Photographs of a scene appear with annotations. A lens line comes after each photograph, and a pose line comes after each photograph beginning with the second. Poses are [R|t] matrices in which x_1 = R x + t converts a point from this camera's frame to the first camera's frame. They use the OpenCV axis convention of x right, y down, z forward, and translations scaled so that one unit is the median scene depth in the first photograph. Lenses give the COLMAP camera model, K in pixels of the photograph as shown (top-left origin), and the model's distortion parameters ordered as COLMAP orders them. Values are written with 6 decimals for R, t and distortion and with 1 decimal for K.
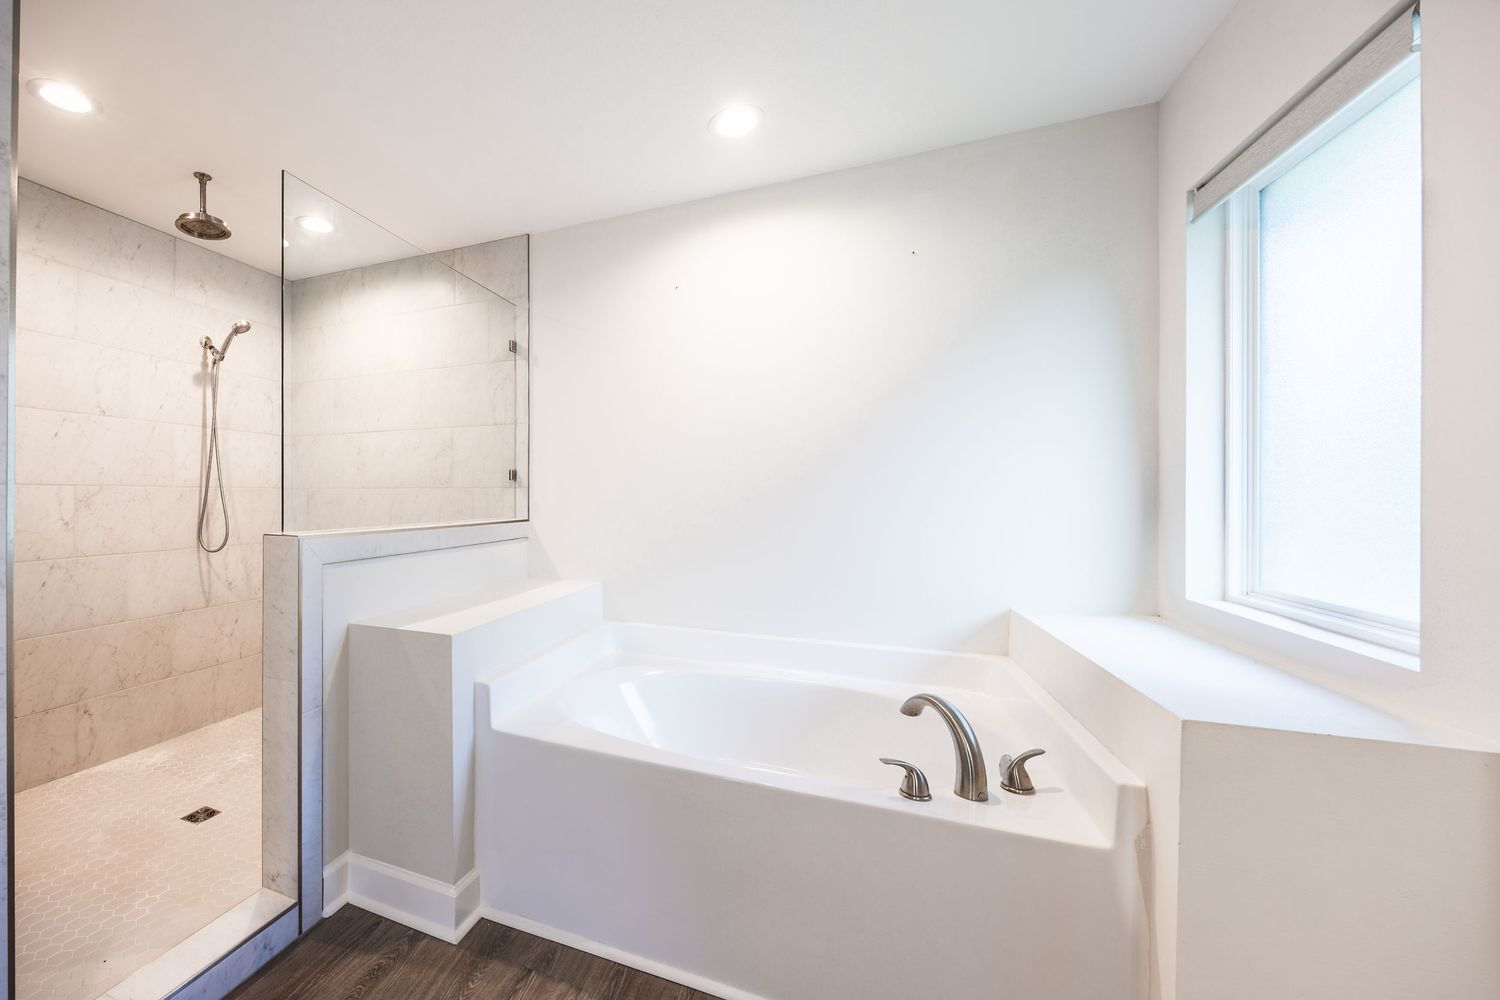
lens RADIAL K [[418.5, 0, 750.0], [0, 418.5, 500.0], [0, 0, 1]] dist [-0.000911, -0.000044]
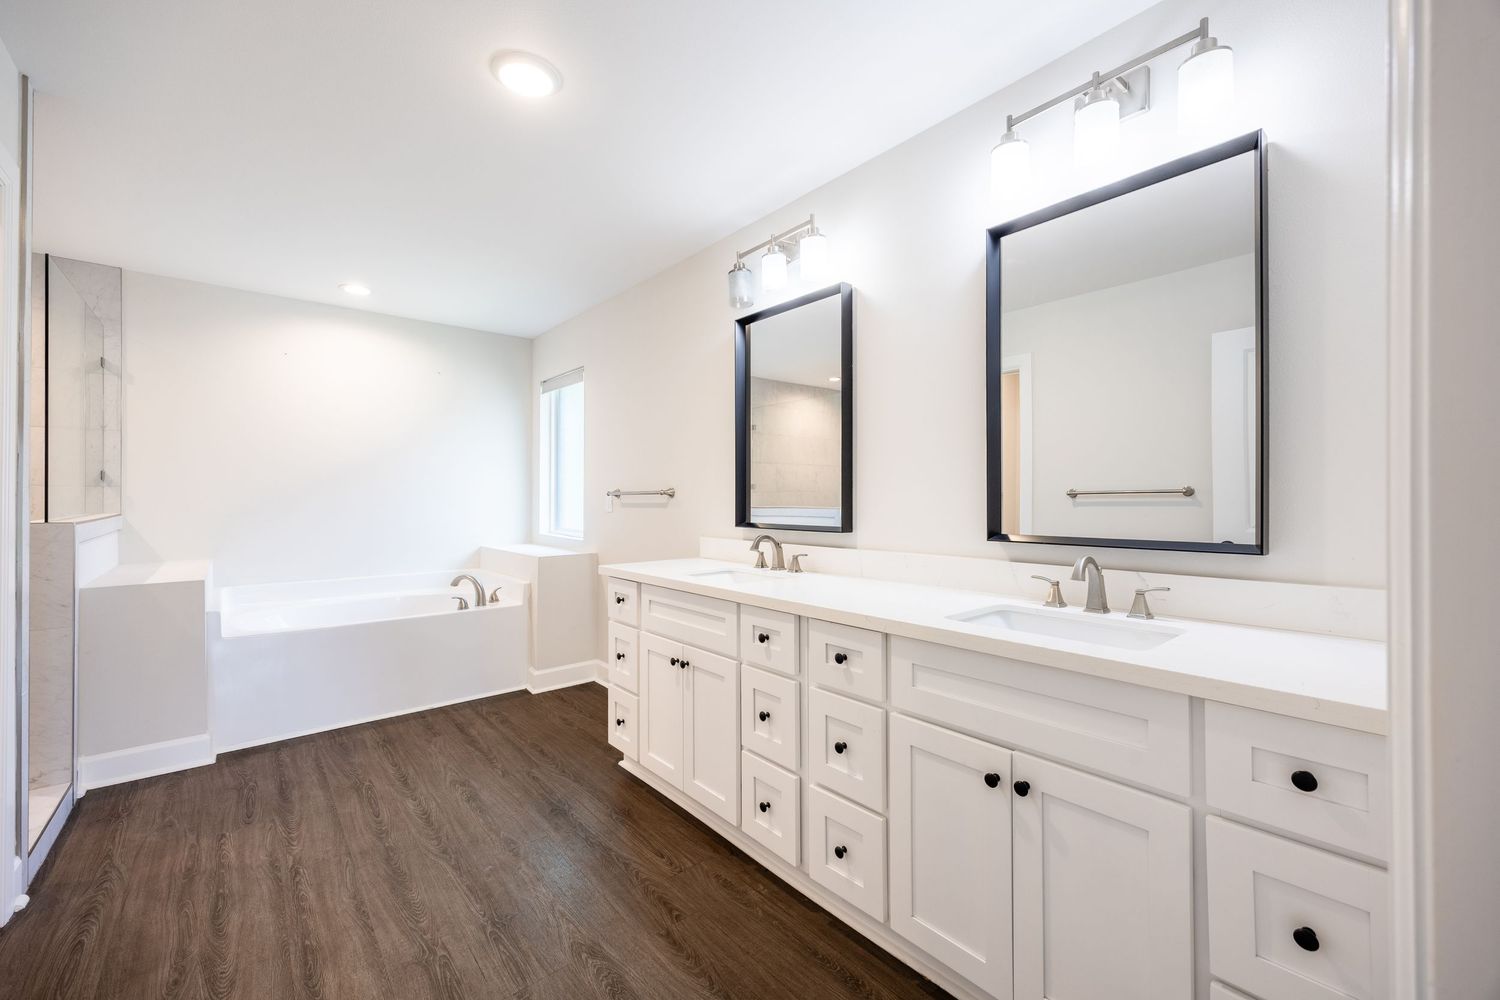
lens RADIAL K [[602.2, 0, 750.0], [0, 602.2, 500.0], [0, 0, 1]] dist [-0.000936, -0.000212]
pose [[0.432346, -0.007734, 0.901675, -1.924921], [-0.000104, 0.999963, 0.008627, -0.008721], [-0.901708, -0.003824, 0.432329, -1.951571]]
